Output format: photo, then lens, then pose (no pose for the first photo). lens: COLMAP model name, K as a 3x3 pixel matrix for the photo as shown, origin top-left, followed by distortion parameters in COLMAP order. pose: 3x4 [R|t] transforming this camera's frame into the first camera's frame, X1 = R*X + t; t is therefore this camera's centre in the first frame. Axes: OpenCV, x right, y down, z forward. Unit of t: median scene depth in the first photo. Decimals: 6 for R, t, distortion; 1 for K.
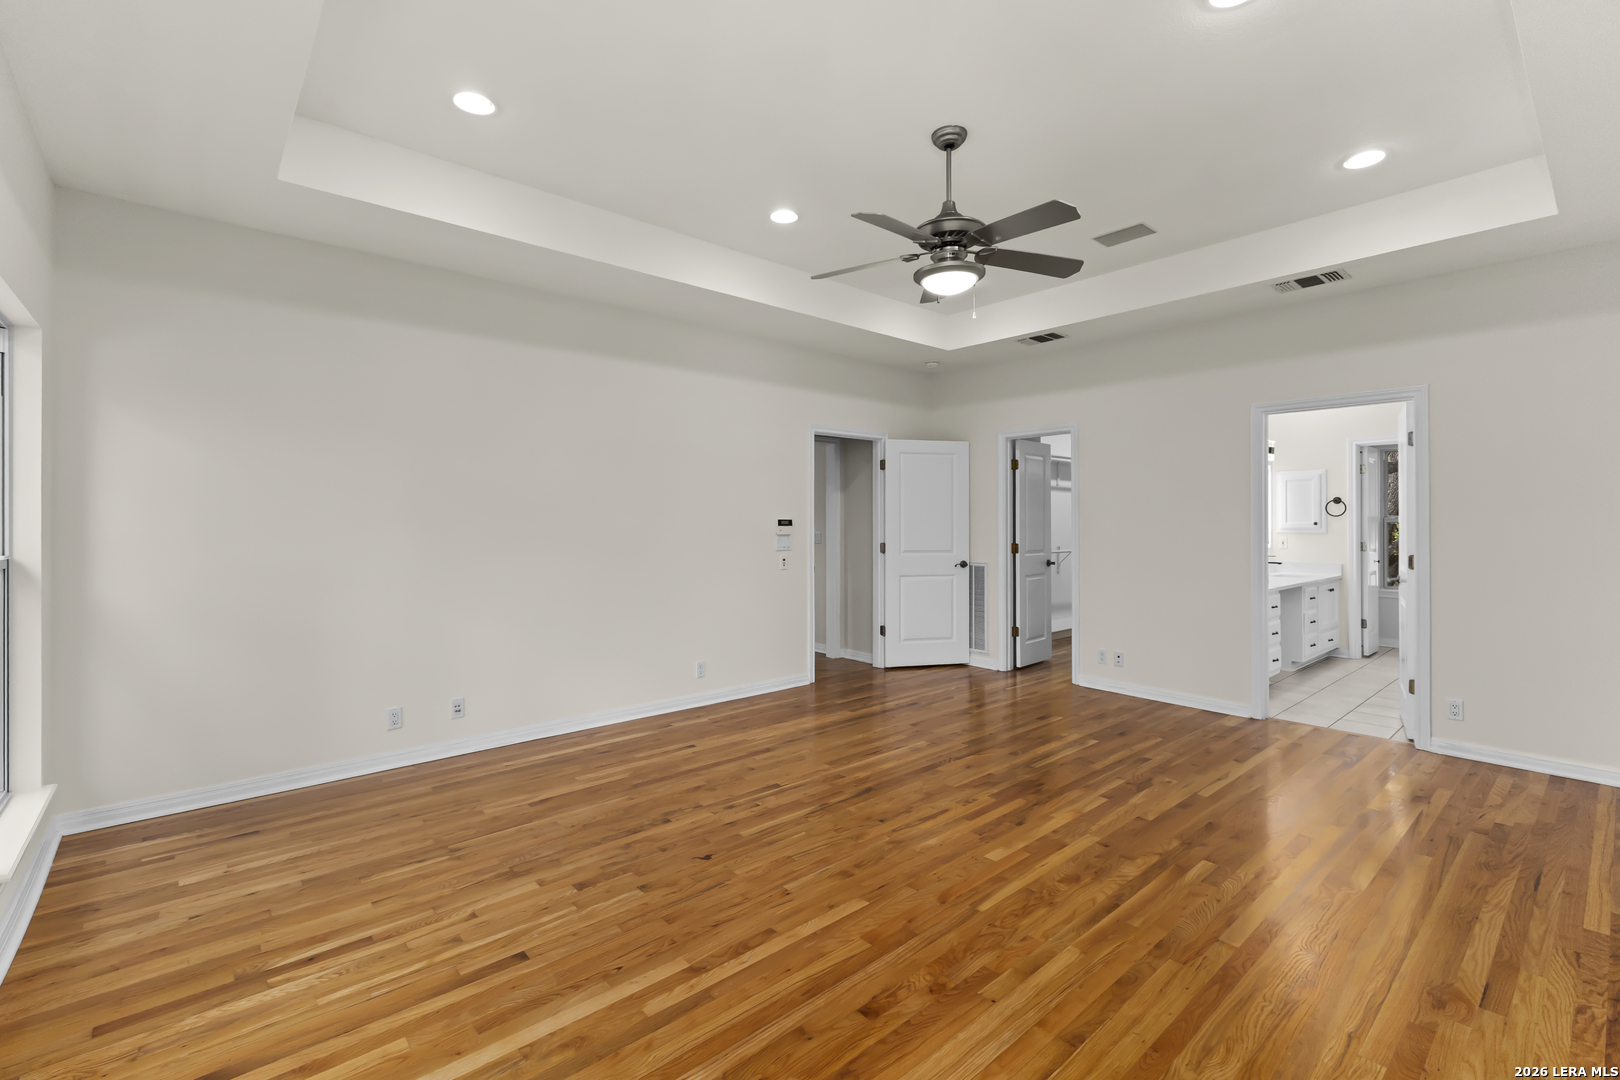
lens RADIAL K [[698.1, 0, 801.4], [0, 698.1, 535.4], [0, 0, 1]] dist [0.007951, 0.000848]
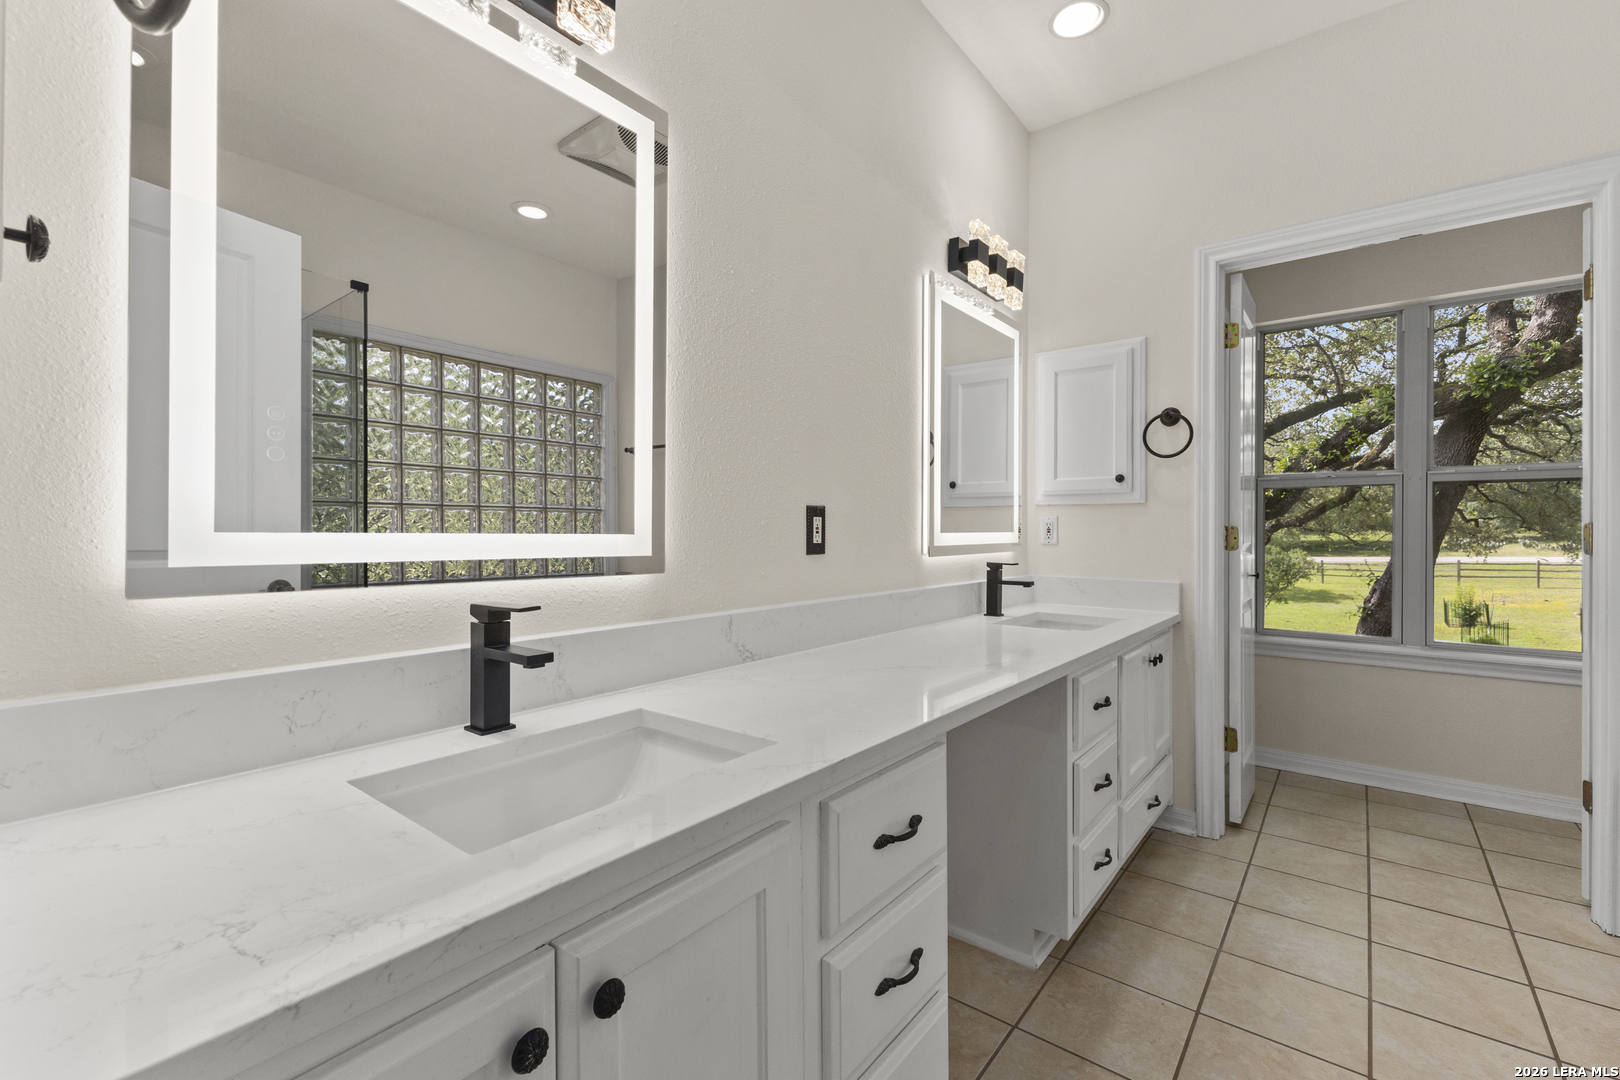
lens RADIAL K [[698.1, 0, 817.0], [0, 698.1, 534.4], [0, 0, 1]] dist [0.007951, 0.000848]
pose [[0.981551, -0.002016, 0.191188, 0.506558], [0.000494, 0.999968, 0.008008, 0.010531], [-0.191198, -0.007766, 0.981521, 0.668628]]
